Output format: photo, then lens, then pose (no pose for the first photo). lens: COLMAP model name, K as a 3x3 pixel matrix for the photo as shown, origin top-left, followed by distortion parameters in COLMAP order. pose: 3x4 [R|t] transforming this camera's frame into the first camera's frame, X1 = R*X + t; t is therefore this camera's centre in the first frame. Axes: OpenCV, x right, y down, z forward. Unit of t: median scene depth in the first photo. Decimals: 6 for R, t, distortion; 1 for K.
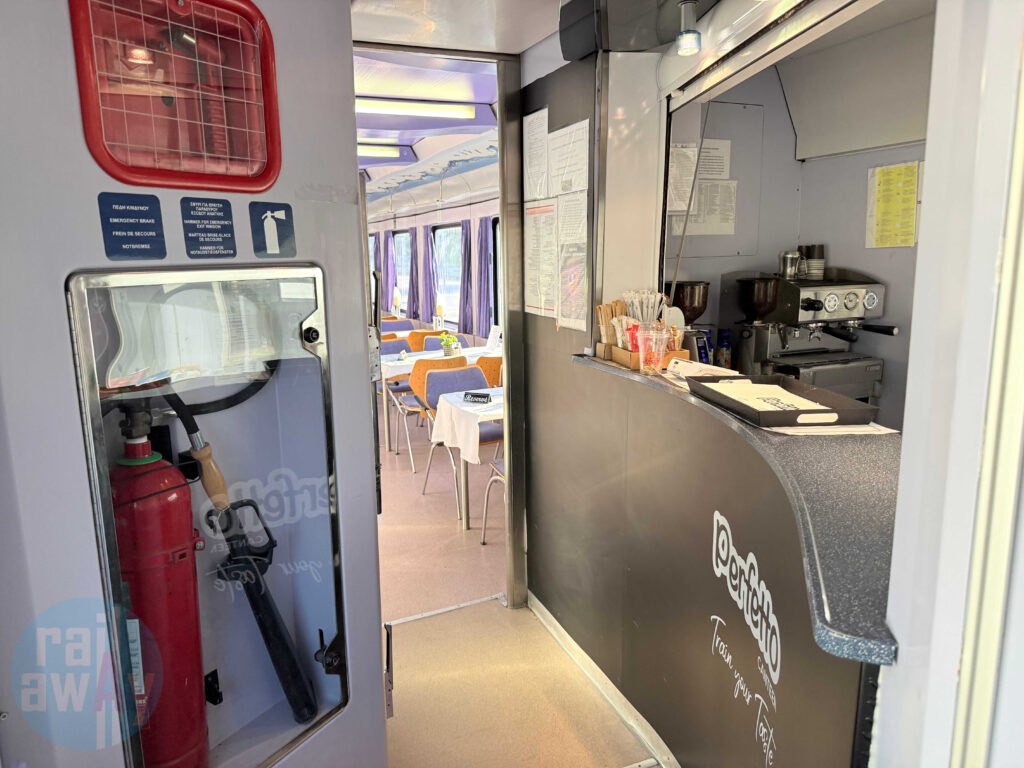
lens RADIAL K [[723.6, 0, 513.2], [0, 723.6, 385.0], [0, 0, 1]] dist [0.002824, -0.002349]
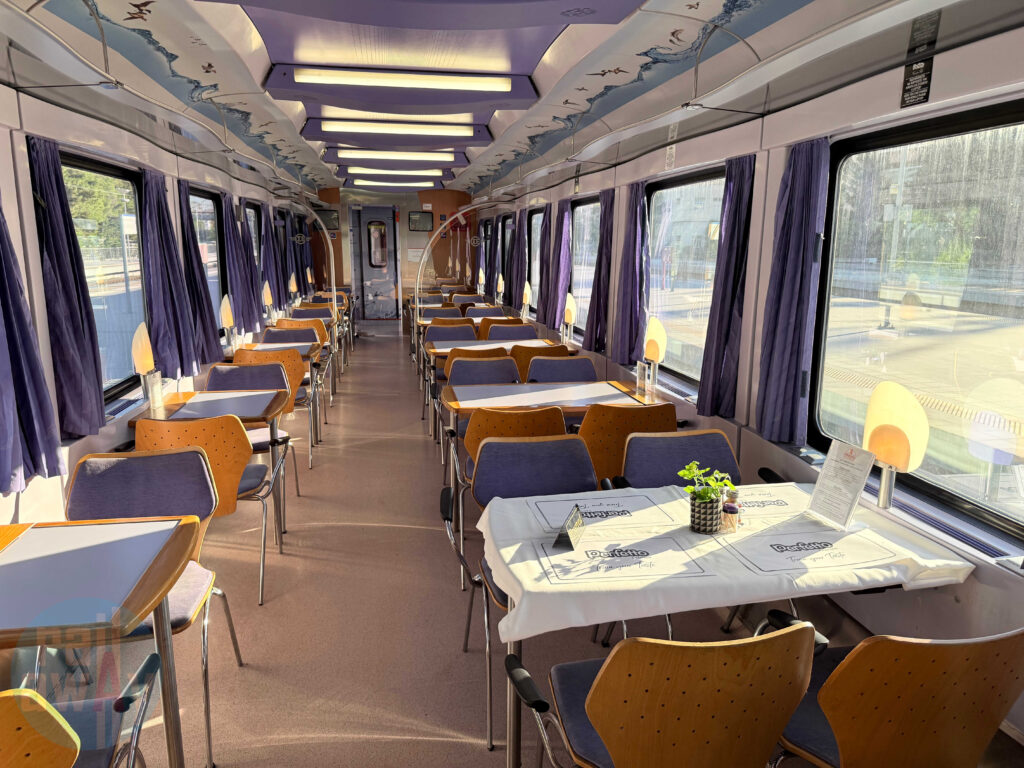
lens RADIAL K [[723.6, 0, 510.3], [0, 723.6, 384.7], [0, 0, 1]] dist [0.002824, -0.002349]
pose [[0.969991, 0.079921, -0.229631, -0.073532], [-0.078365, 0.996798, 0.015900, -0.072312], [0.230167, 0.002572, 0.973148, 0.451255]]
